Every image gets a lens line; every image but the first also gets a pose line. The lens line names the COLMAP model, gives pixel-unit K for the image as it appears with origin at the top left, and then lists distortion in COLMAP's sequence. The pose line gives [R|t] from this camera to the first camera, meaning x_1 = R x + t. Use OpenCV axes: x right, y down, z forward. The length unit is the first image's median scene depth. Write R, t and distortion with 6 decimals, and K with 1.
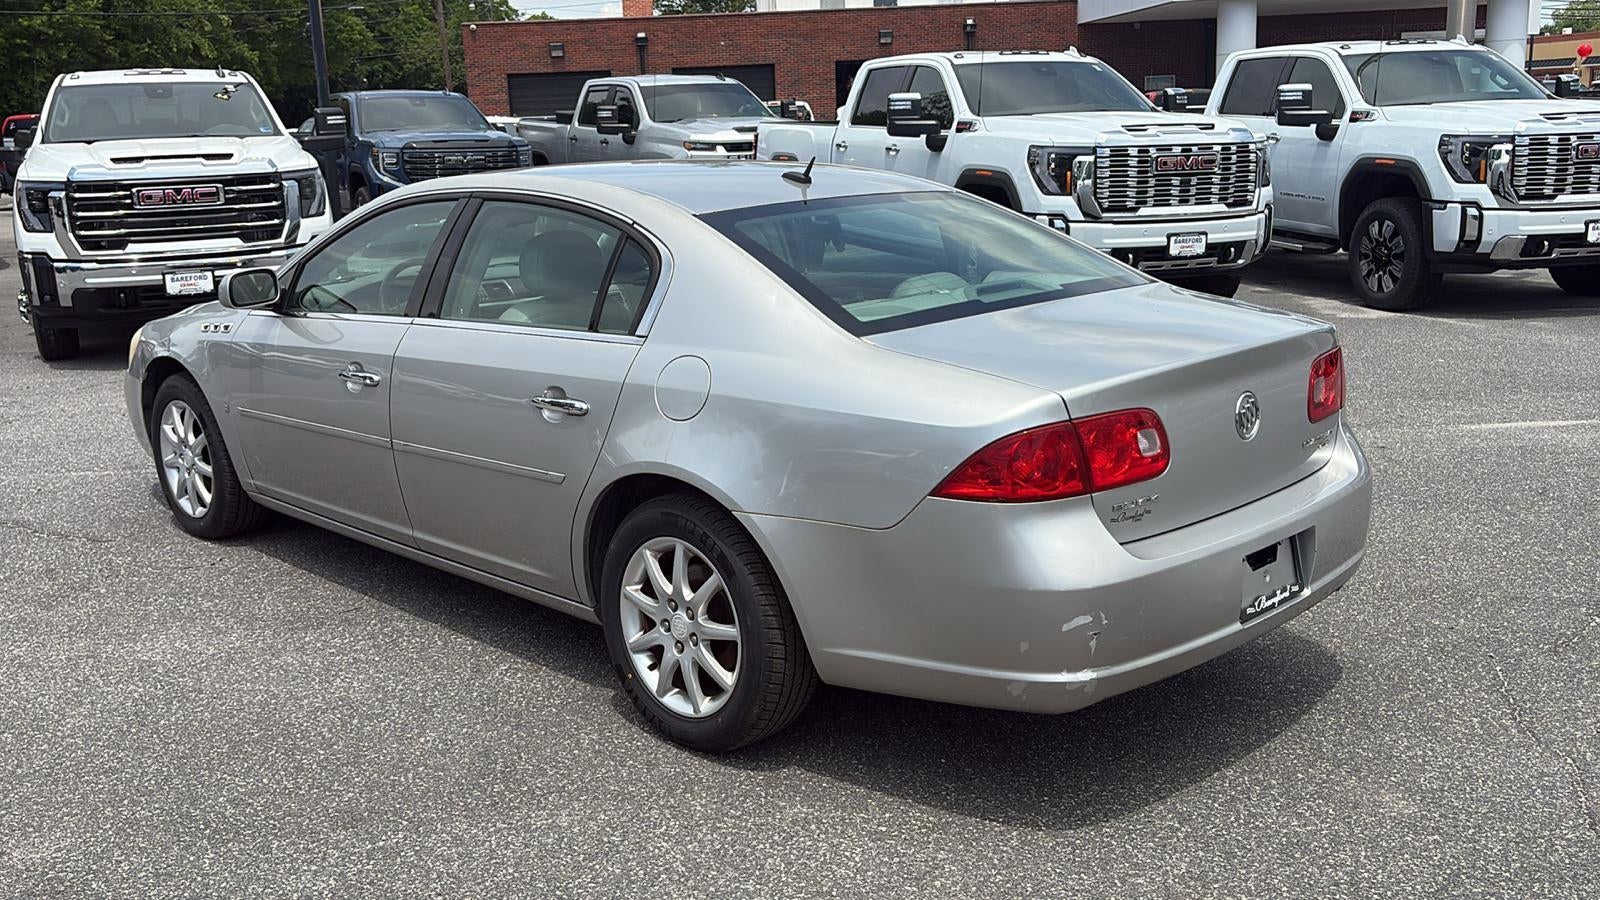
lens RADIAL K [[1509.3, 0, 690.7], [0, 1509.3, 443.0], [0, 0, 1]] dist [0.102071, -0.288878]
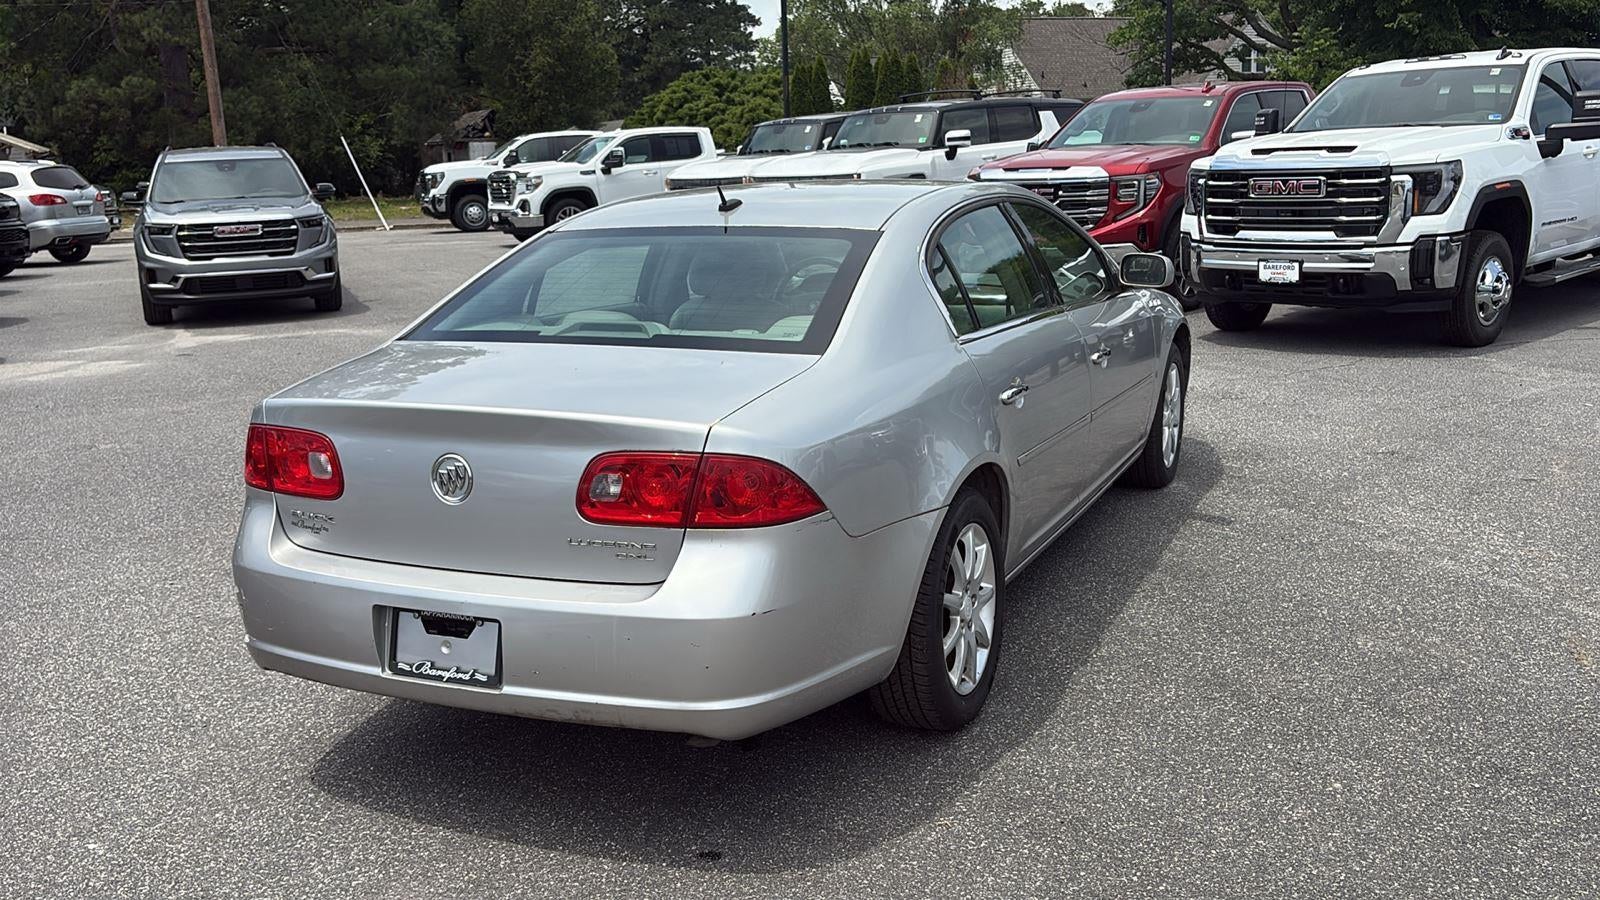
lens RADIAL K [[1449.7, 0, 746.2], [0, 1449.7, 444.7], [0, 0, 1]] dist [0.016122, -0.001054]
pose [[0.368552, 0.203843, -0.906983, 0.459865], [-0.172553, 0.973708, 0.148722, -0.075484], [0.913452, 0.101691, 0.394036, 0.293239]]
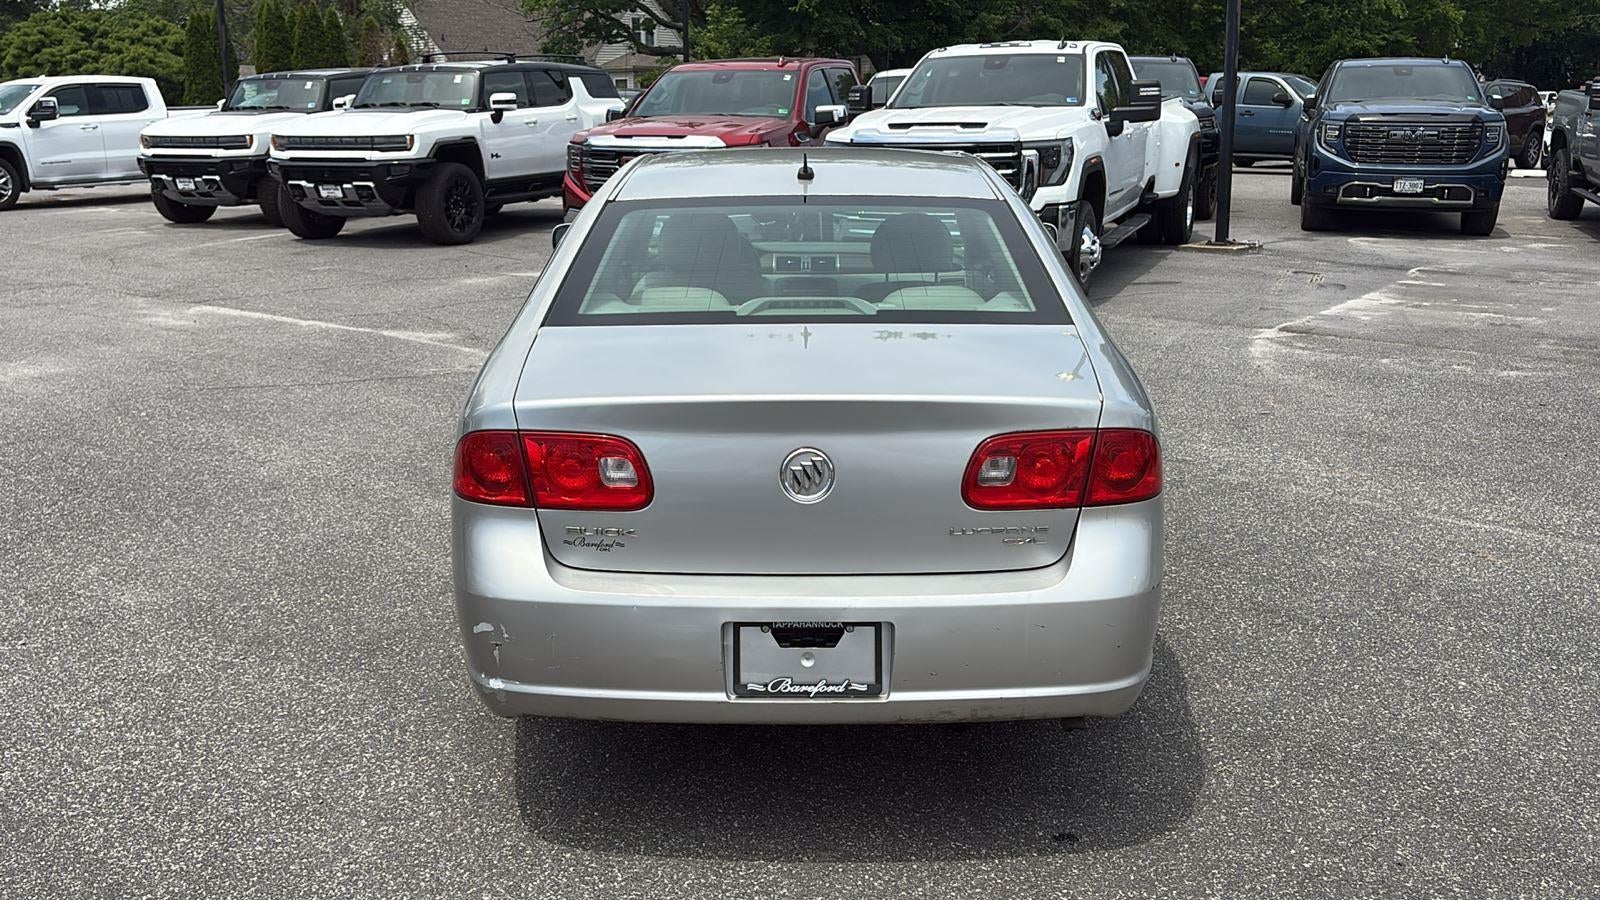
lens RADIAL K [[1455.0, 0, 754.0], [0, 1455.0, 426.7], [0, 0, 1]] dist [0.087135, -0.169155]
pose [[0.718582, 0.178832, -0.672056, 0.329469], [-0.163261, 0.982745, 0.086941, -0.041246], [0.676007, 0.047246, 0.735379, 0.131137]]
